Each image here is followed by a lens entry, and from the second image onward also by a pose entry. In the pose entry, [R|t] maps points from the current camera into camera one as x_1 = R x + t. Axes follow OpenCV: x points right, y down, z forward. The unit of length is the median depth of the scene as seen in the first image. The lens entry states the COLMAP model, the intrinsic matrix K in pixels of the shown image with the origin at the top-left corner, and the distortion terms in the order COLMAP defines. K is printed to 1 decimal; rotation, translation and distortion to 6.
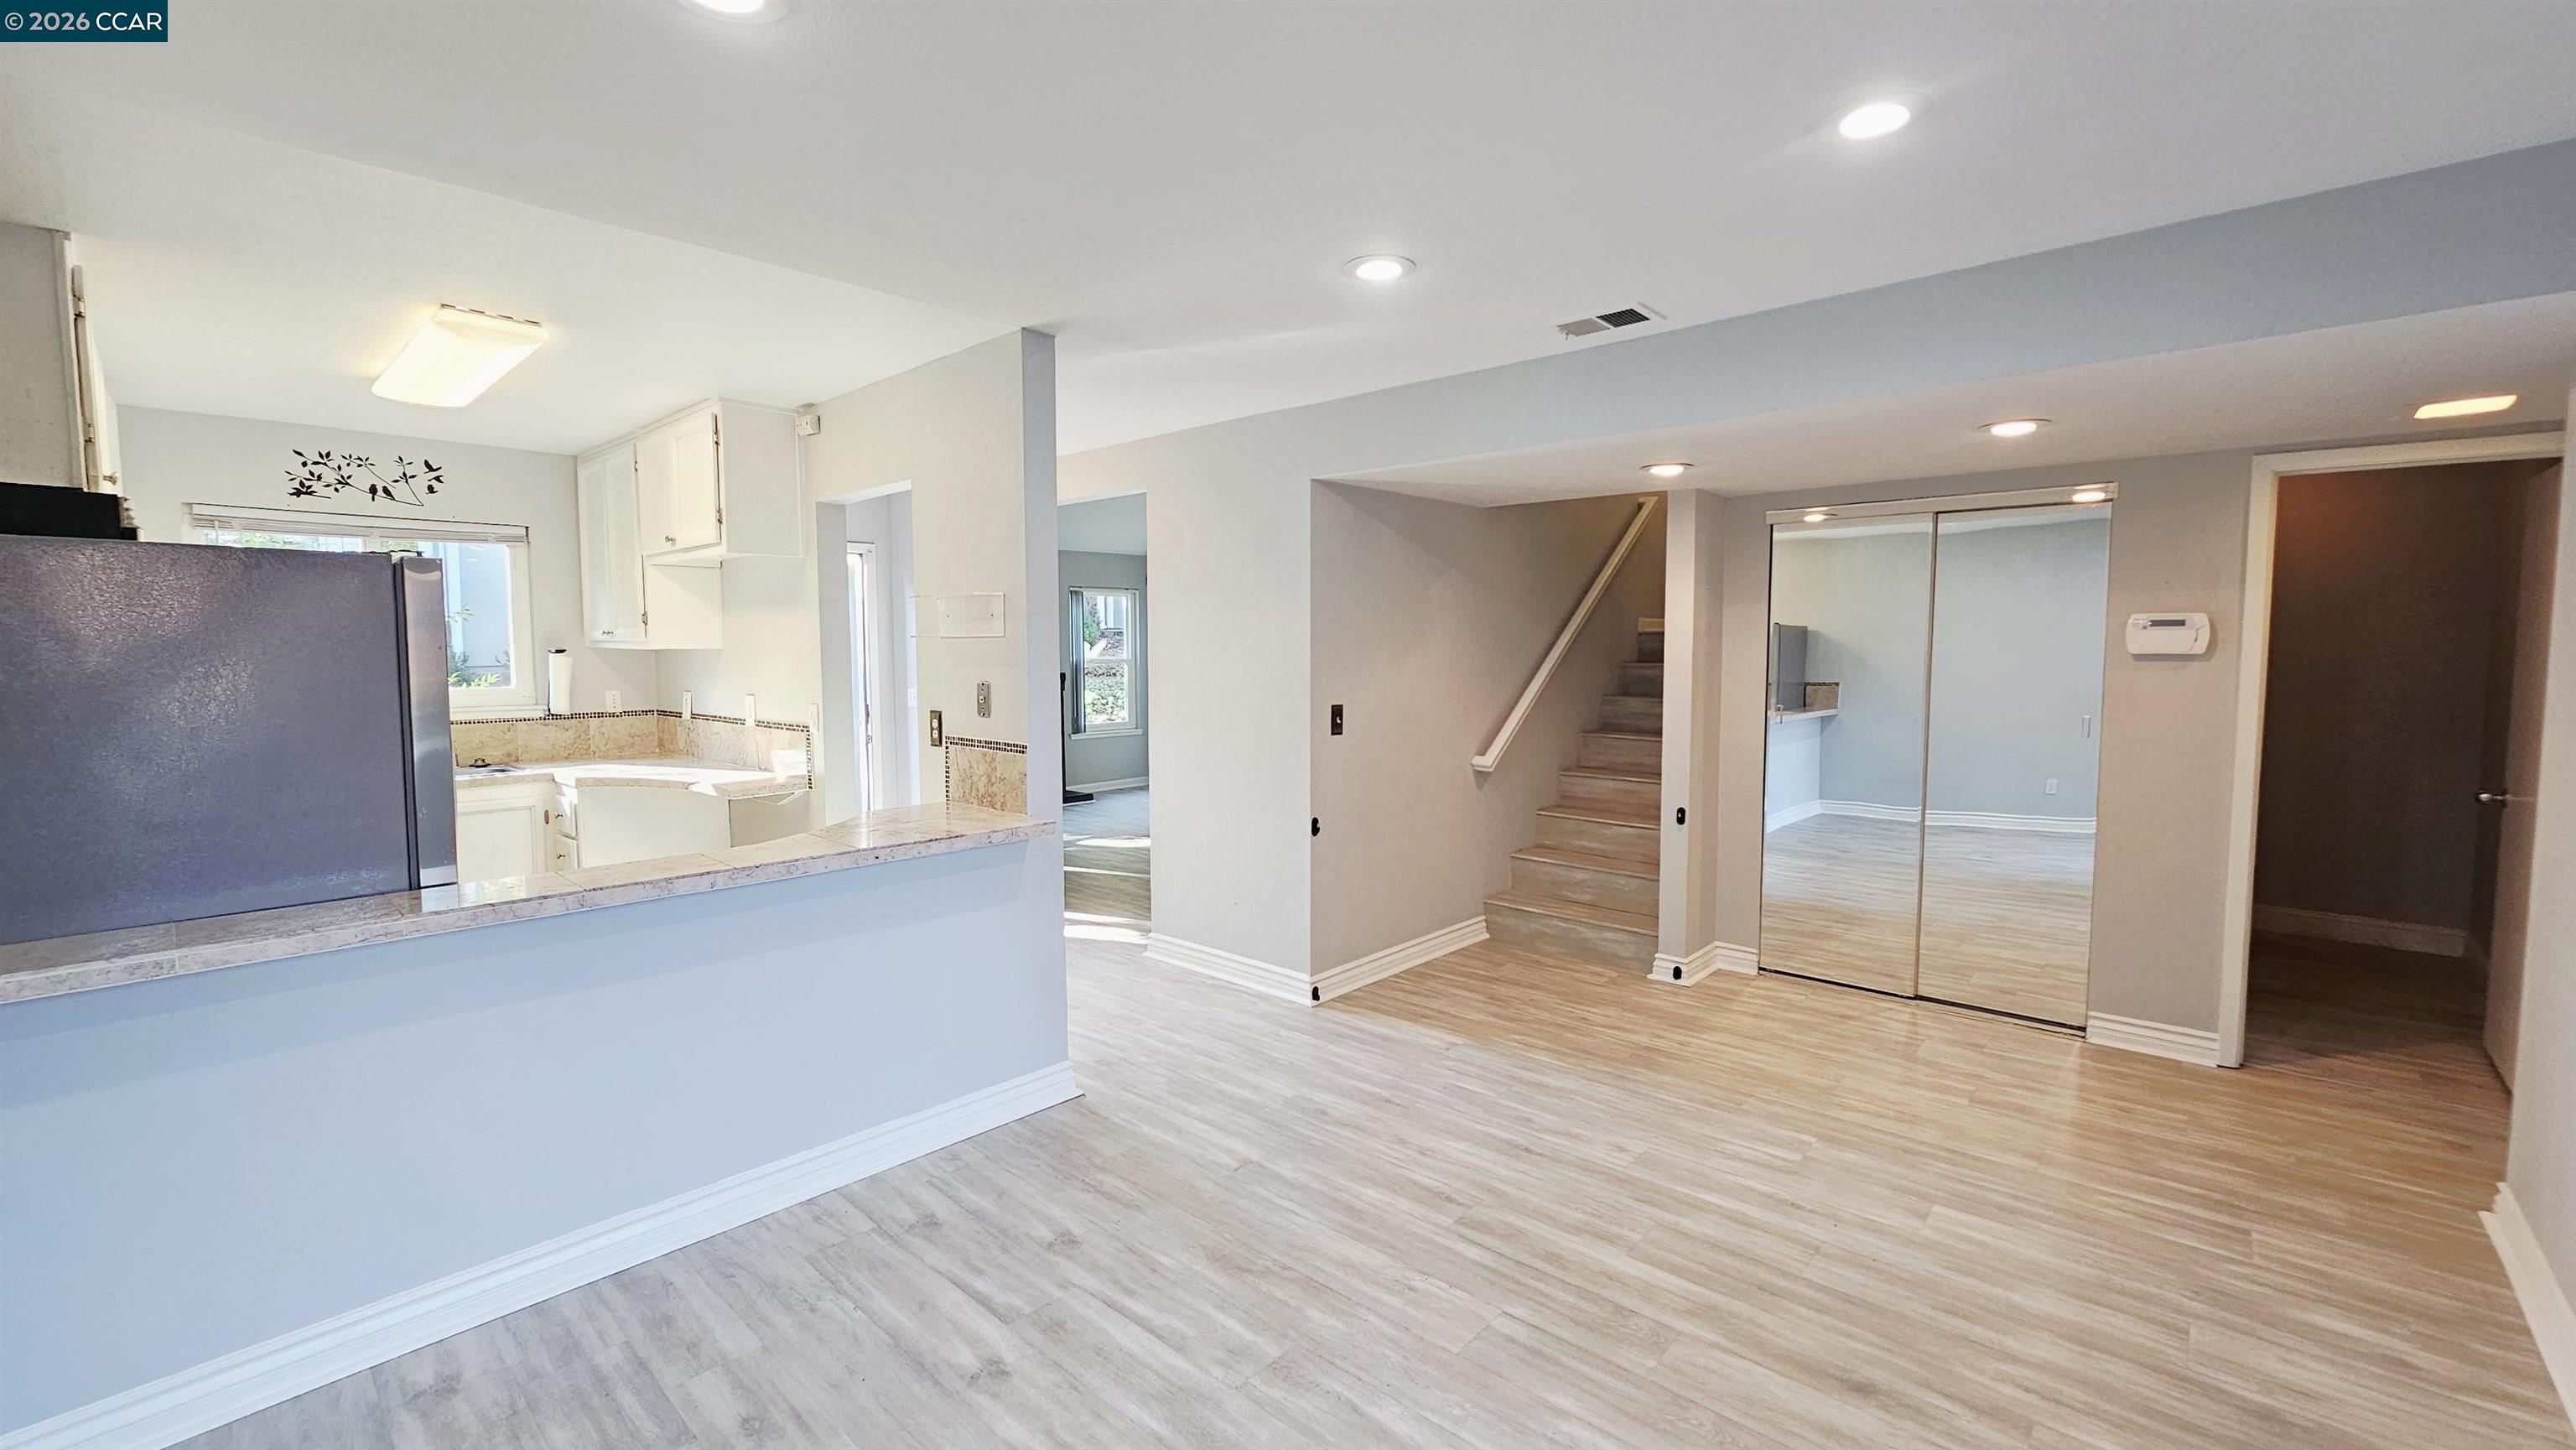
lens RADIAL K [[1047.0, 0, 1284.9], [0, 1047.0, 720.2], [0, 0, 1]] dist [-0.006975, -0.000597]
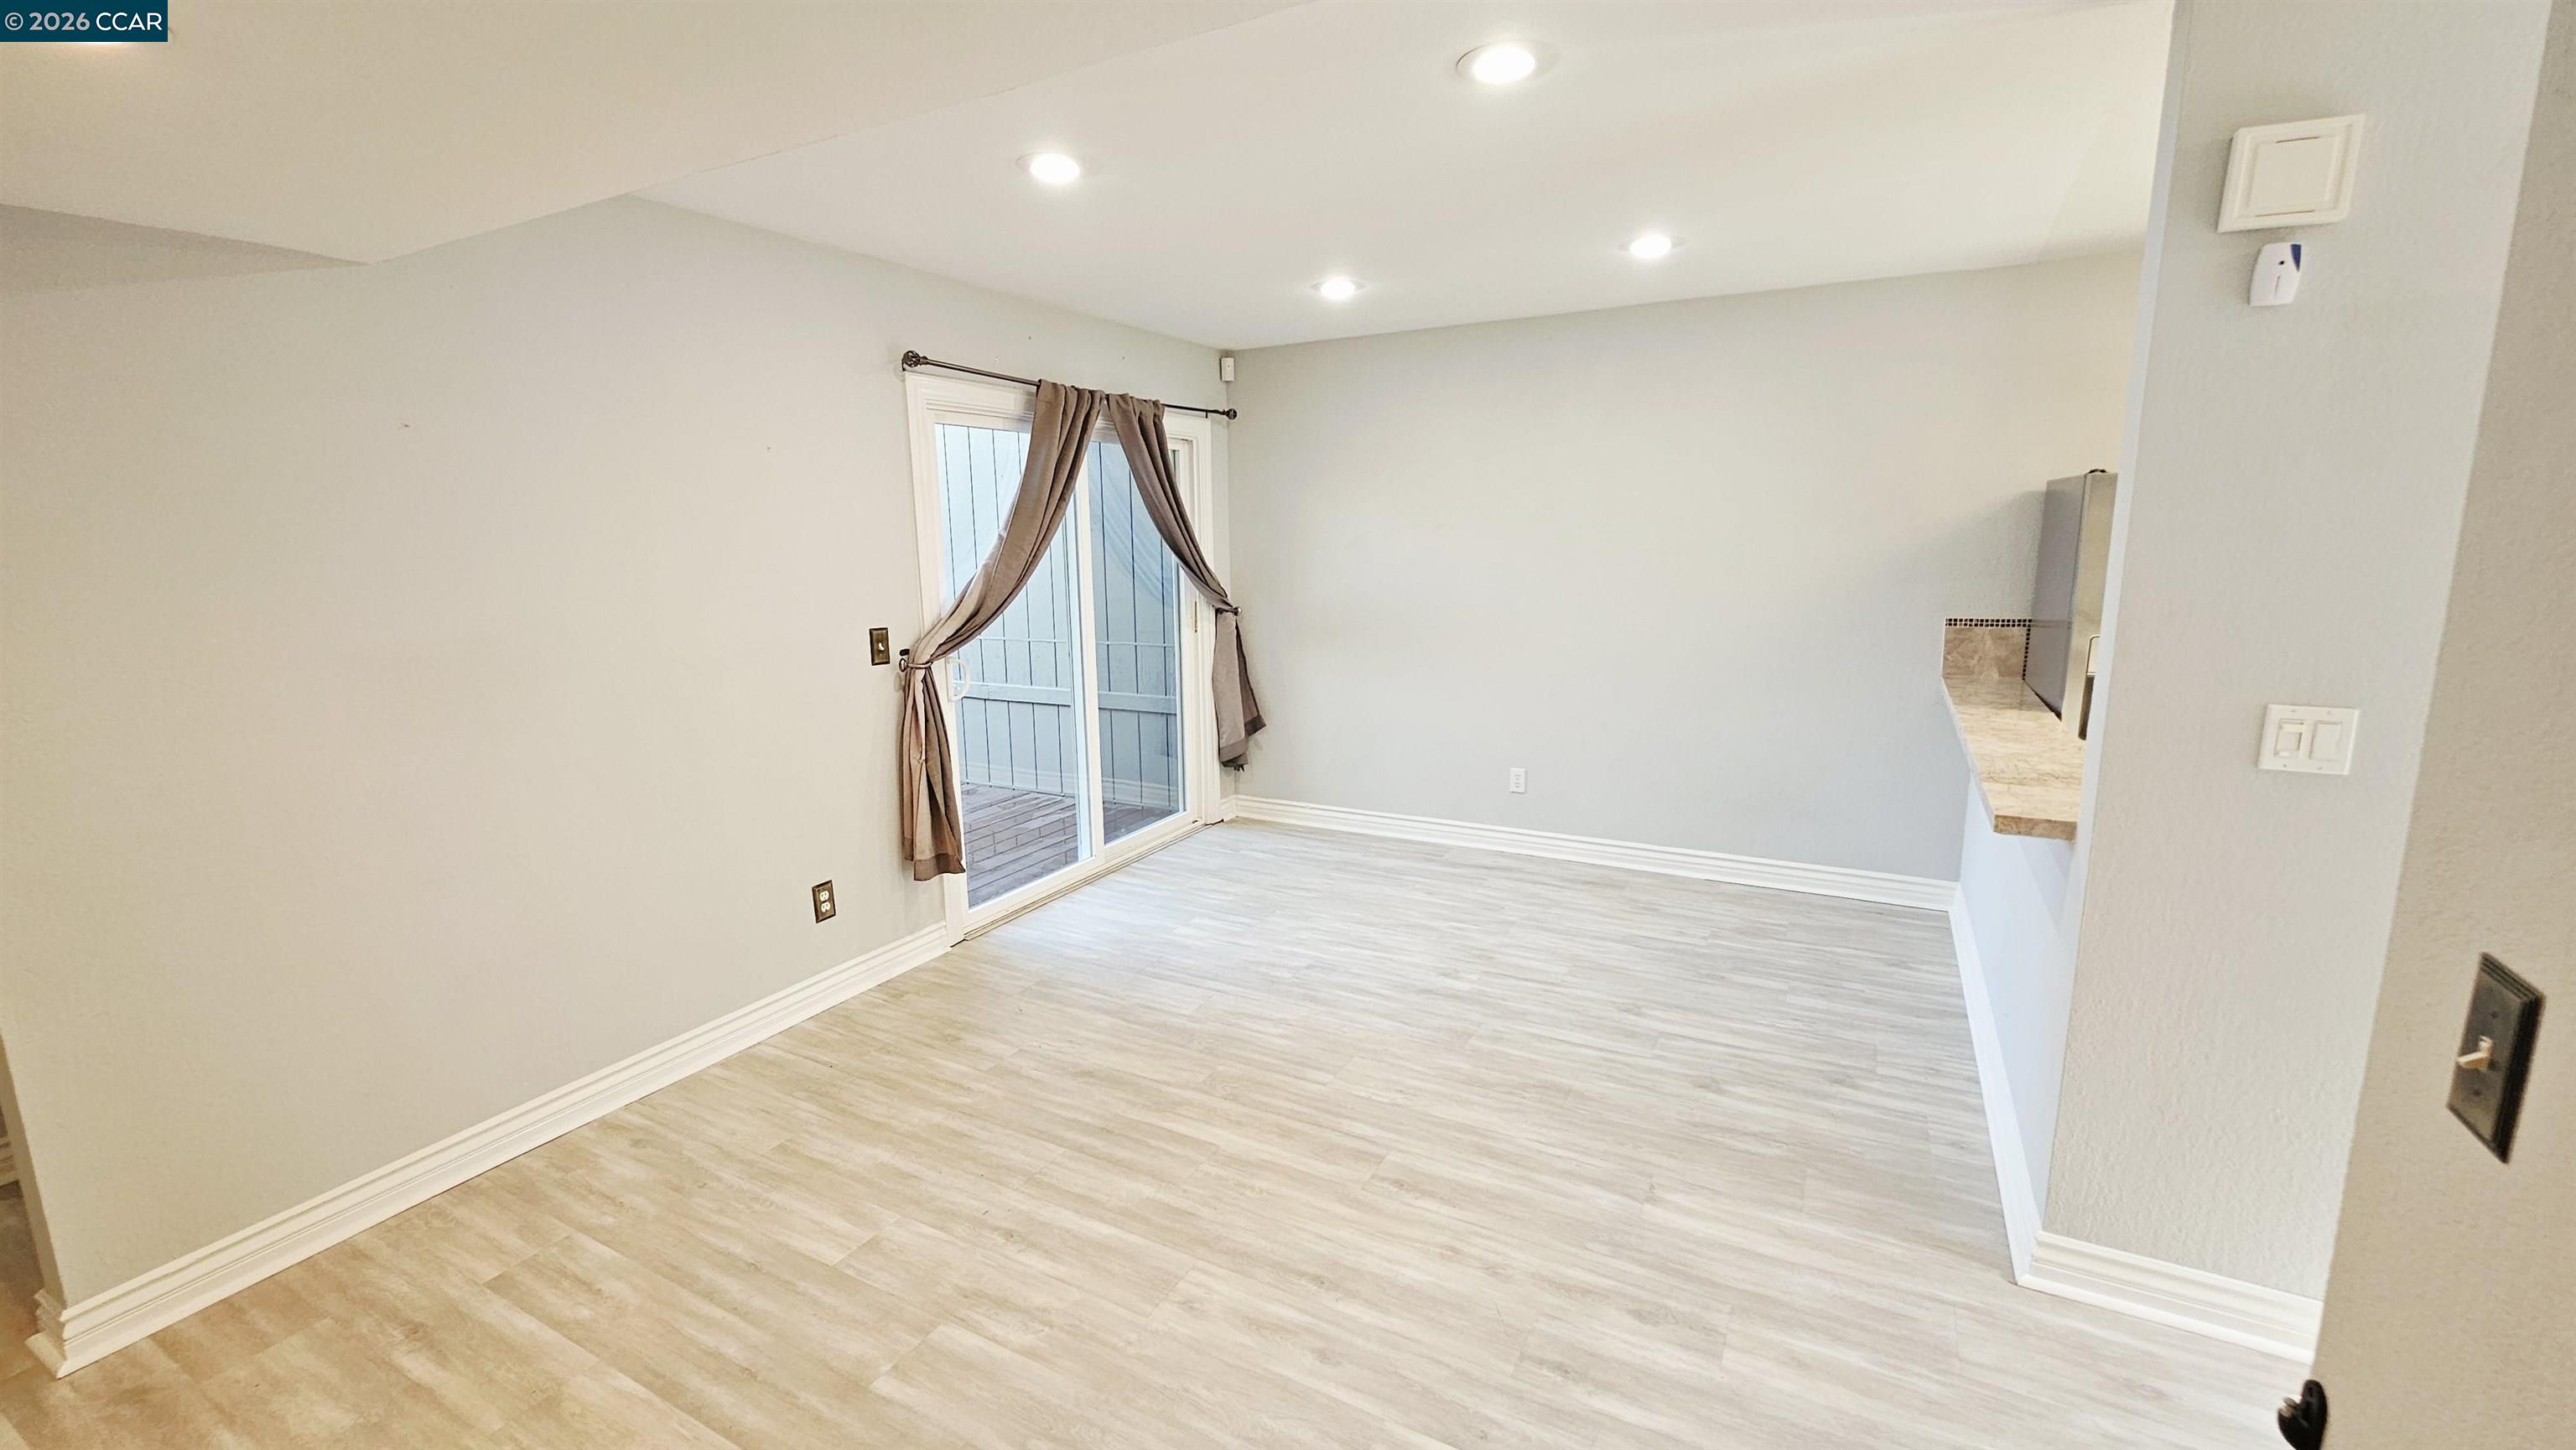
lens RADIAL K [[1047.0, 0, 1292.6], [0, 1047.0, 719.7], [0, 0, 1]] dist [-0.006975, -0.000597]
pose [[-0.969451, 0.064061, -0.236772, 0.466629], [0.003692, 0.968994, 0.247057, -0.161748], [0.245257, 0.238635, -0.939629, 1.863031]]
